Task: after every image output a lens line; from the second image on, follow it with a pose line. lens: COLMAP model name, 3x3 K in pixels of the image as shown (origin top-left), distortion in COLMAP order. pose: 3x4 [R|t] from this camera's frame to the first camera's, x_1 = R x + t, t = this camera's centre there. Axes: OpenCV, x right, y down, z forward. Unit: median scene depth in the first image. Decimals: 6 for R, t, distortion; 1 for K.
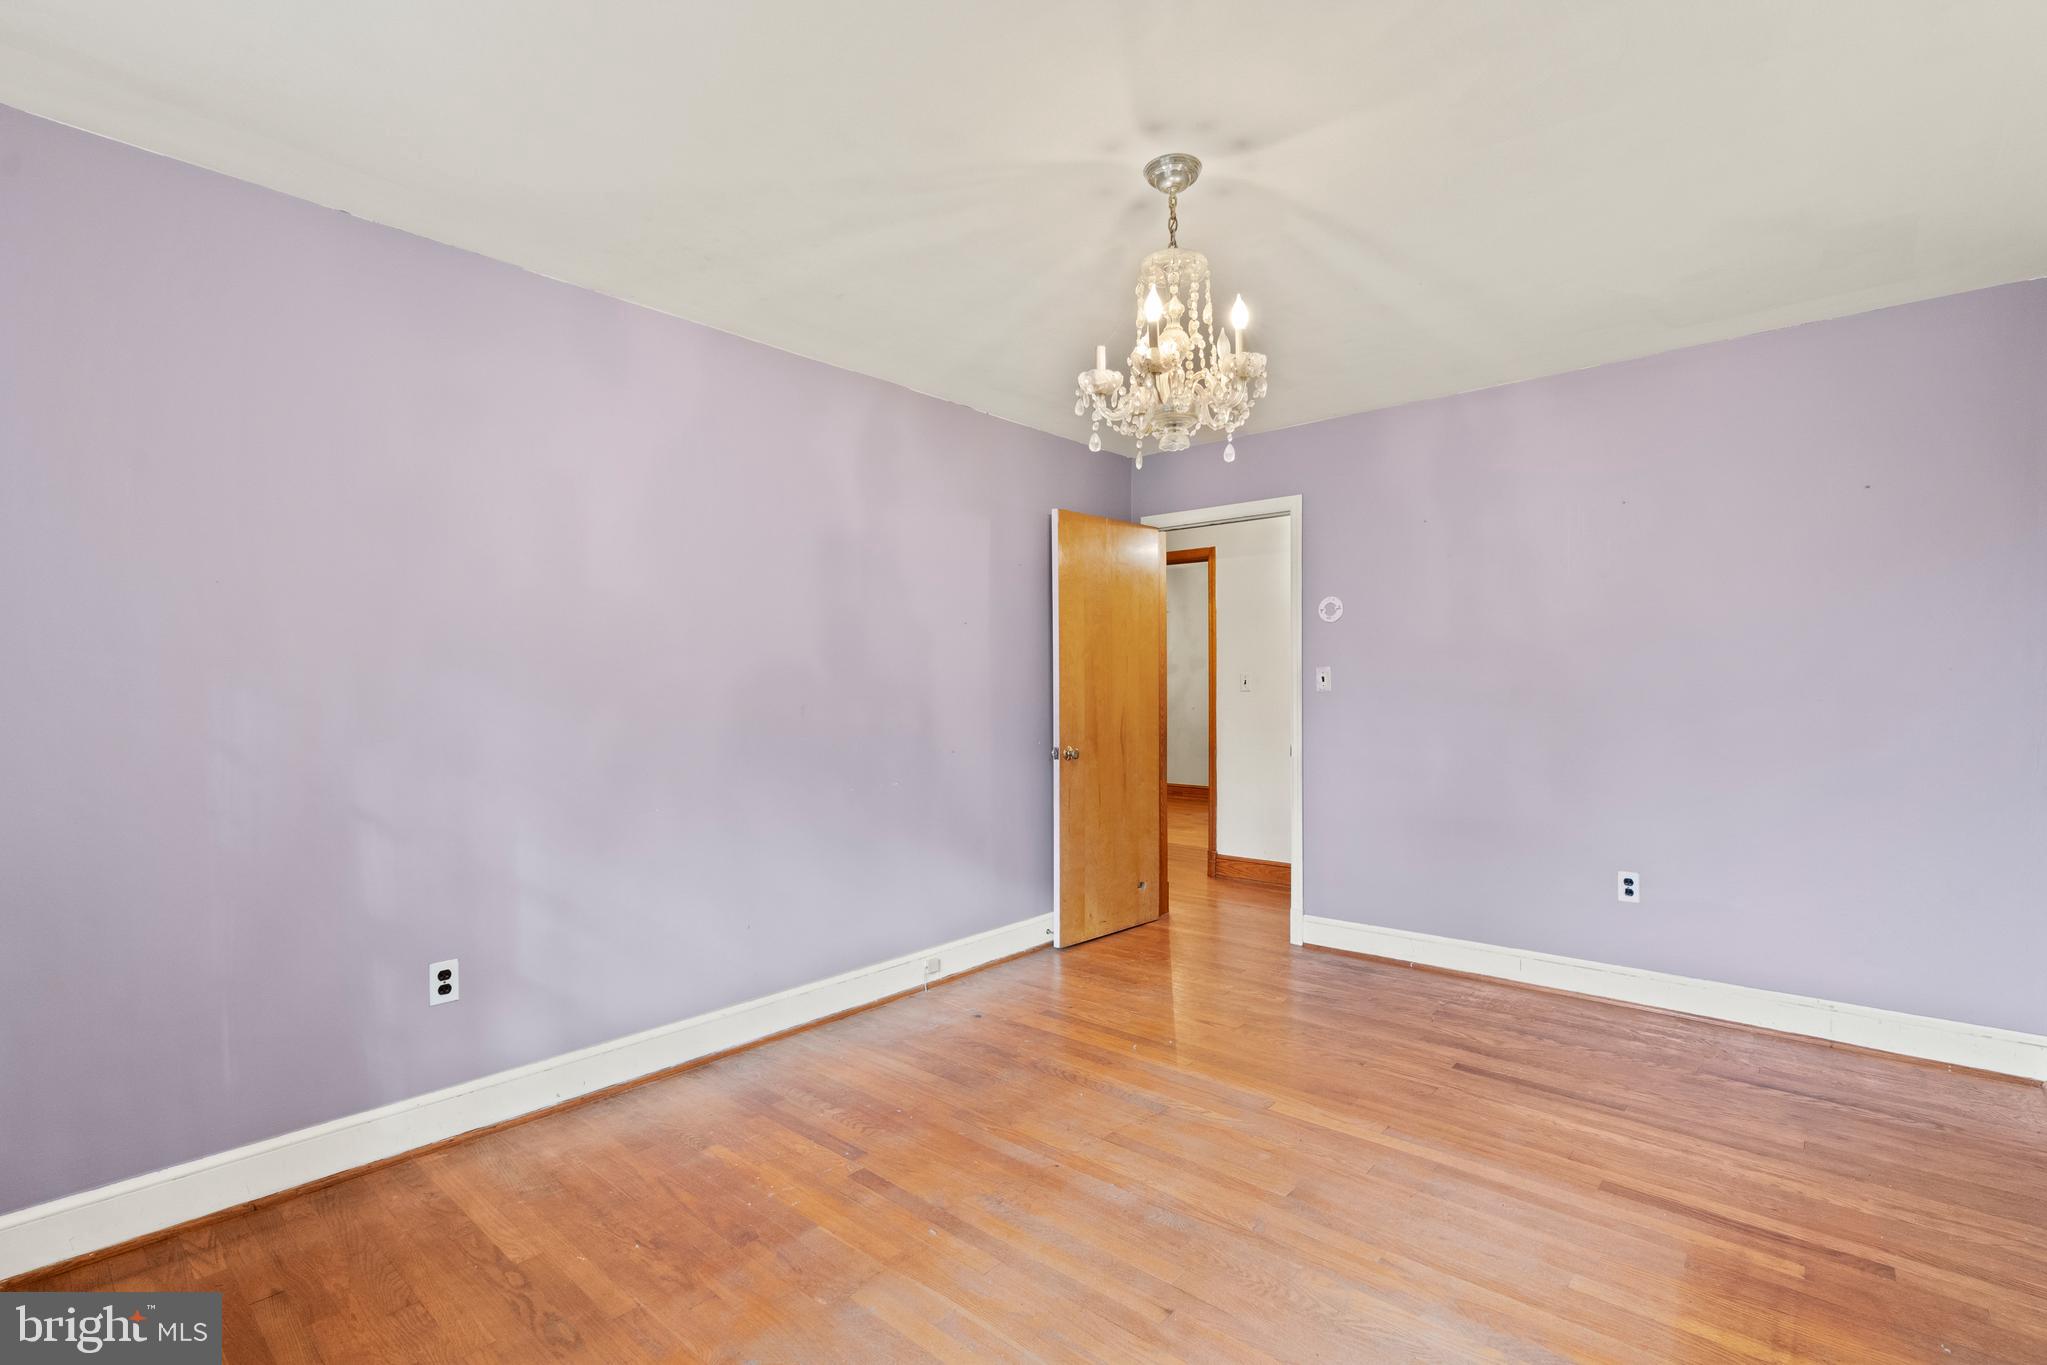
lens RADIAL K [[935.6, 0, 1023.5], [0, 935.6, 682.5], [0, 0, 1]] dist [0.000713, 0.000163]
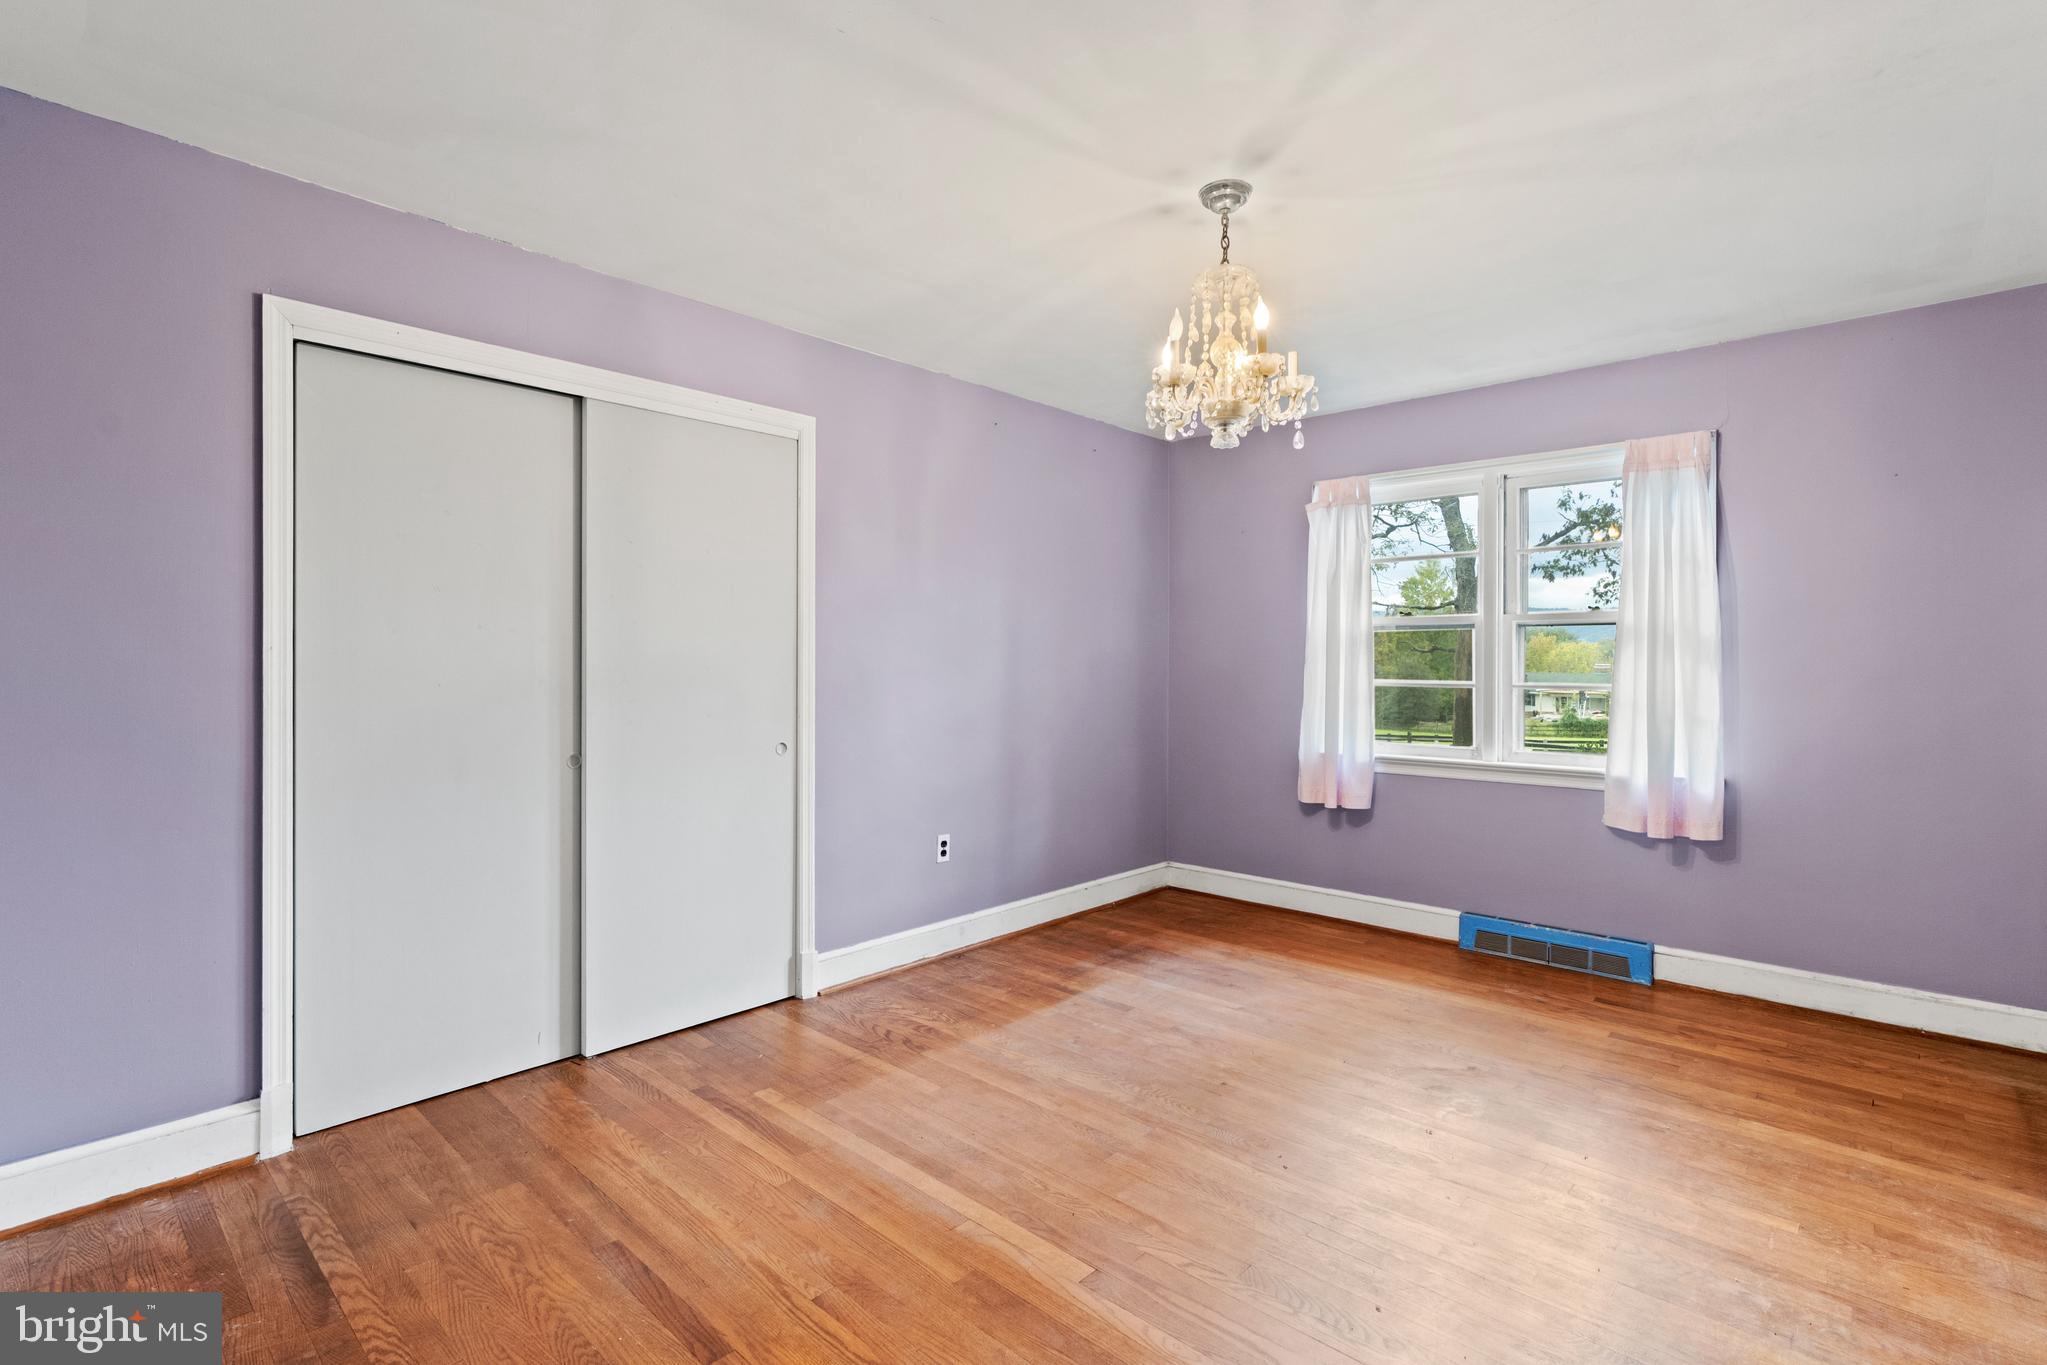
lens RADIAL K [[935.6, 0, 1023.5], [0, 935.6, 682.5], [0, 0, 1]] dist [0.000713, 0.000163]
pose [[-0.999850, 0.000493, 0.017286, 0.371841], [0.000597, 0.999982, 0.005980, 0.019843], [-0.017282, 0.005989, -0.999833, 2.071880]]
